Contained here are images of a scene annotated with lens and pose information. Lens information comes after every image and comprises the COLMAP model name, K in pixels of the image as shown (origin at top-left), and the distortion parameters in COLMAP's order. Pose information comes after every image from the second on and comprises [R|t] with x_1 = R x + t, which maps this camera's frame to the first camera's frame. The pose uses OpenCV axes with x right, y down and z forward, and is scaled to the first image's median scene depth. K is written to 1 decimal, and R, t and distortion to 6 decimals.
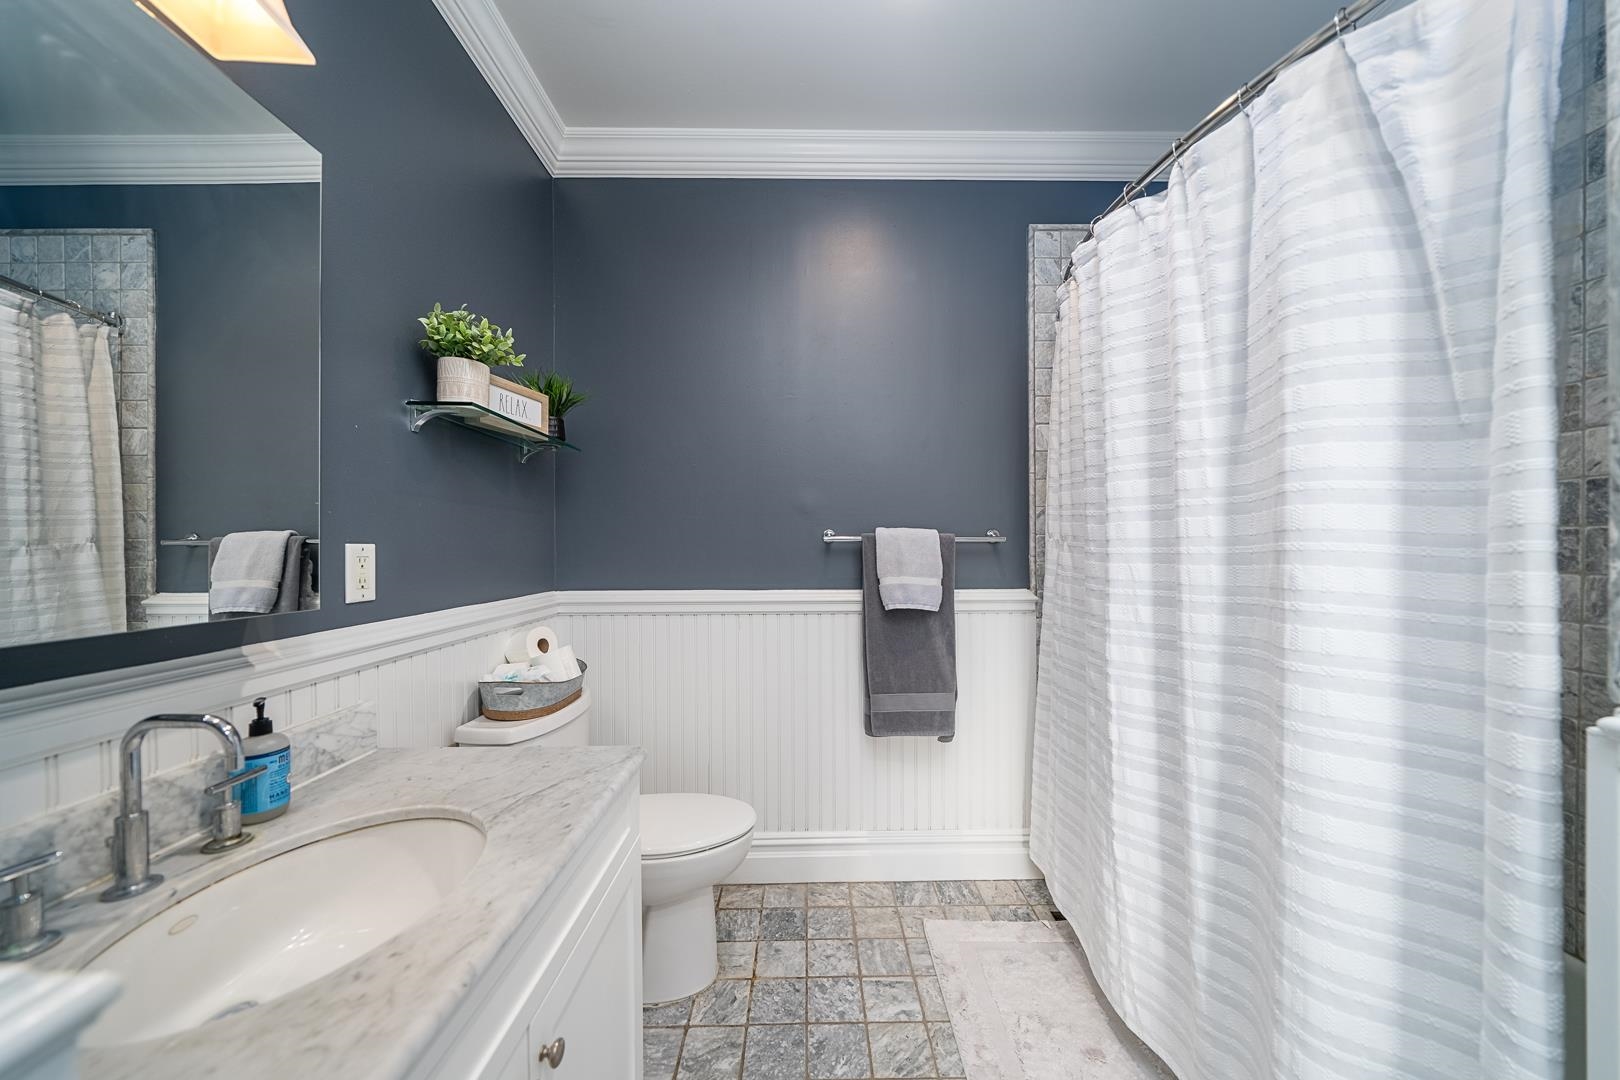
lens RADIAL K [[553.4, 0, 815.0], [0, 553.4, 546.7], [0, 0, 1]] dist [-0.004757, -0.000267]
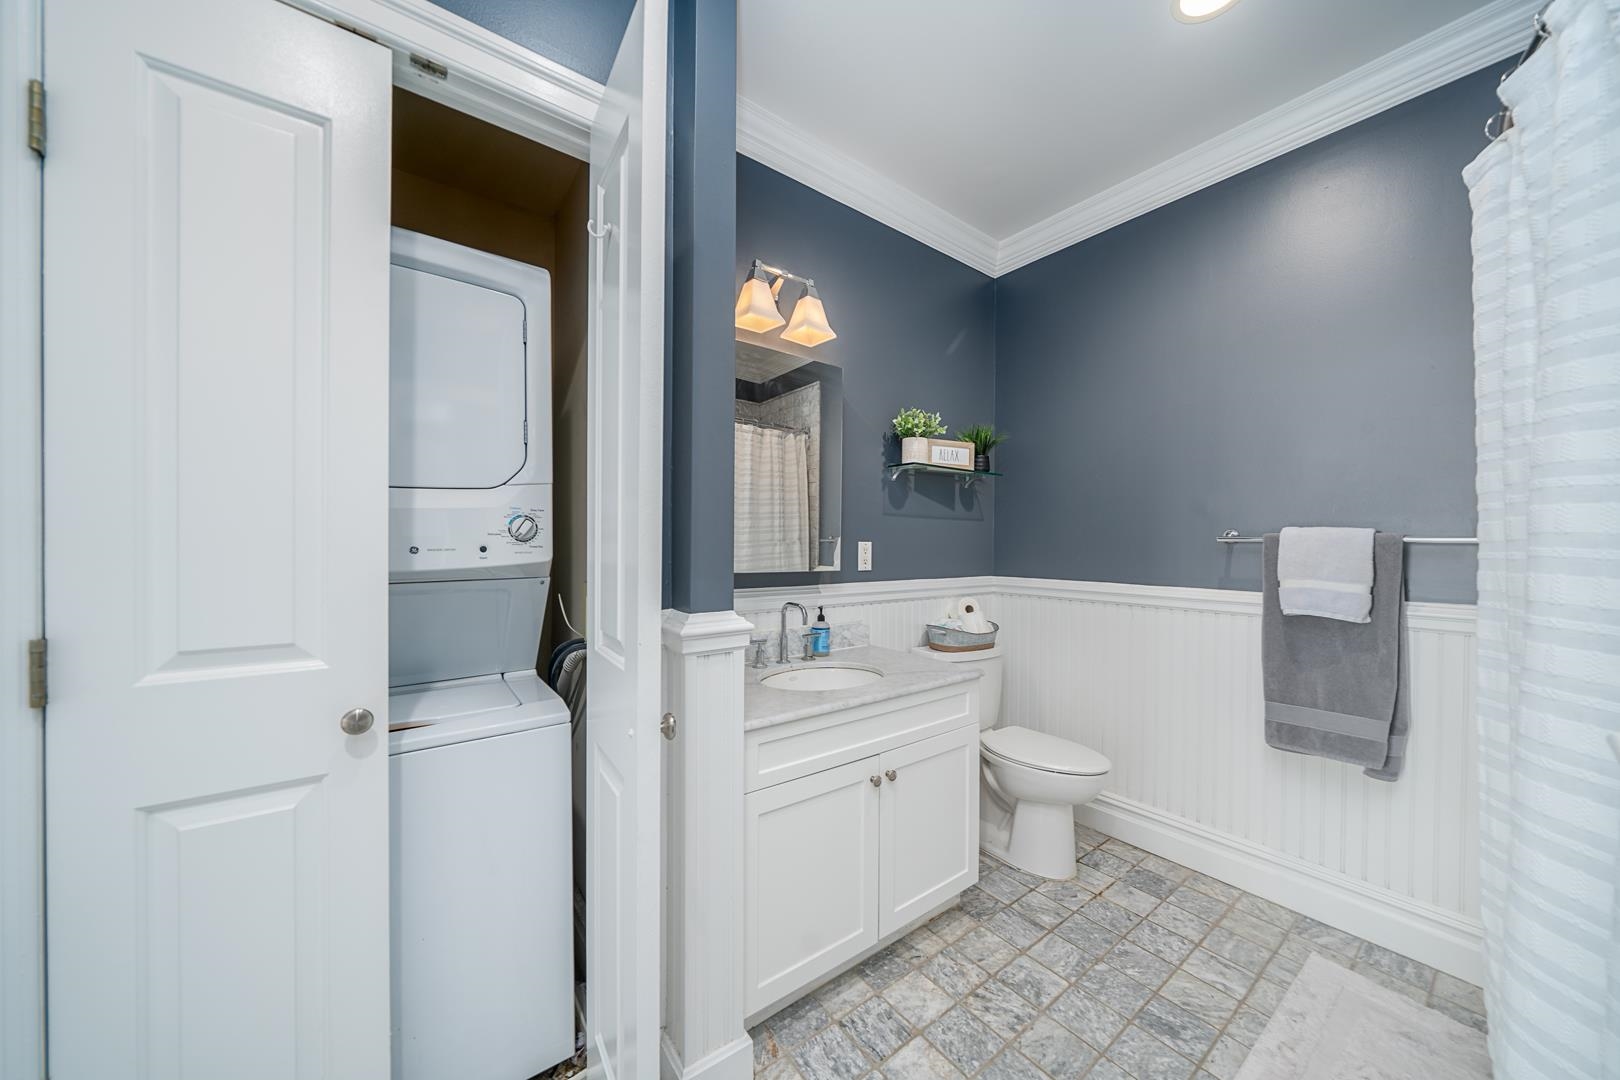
lens RADIAL K [[553.4, 0, 805.6], [0, 553.4, 542.6], [0, 0, 1]] dist [-0.004757, -0.000267]
pose [[0.583223, 0.007283, -0.812280, 0.467324], [-0.009379, 0.999954, 0.002231, -0.003450], [0.812258, 0.006318, 0.583264, -0.239024]]
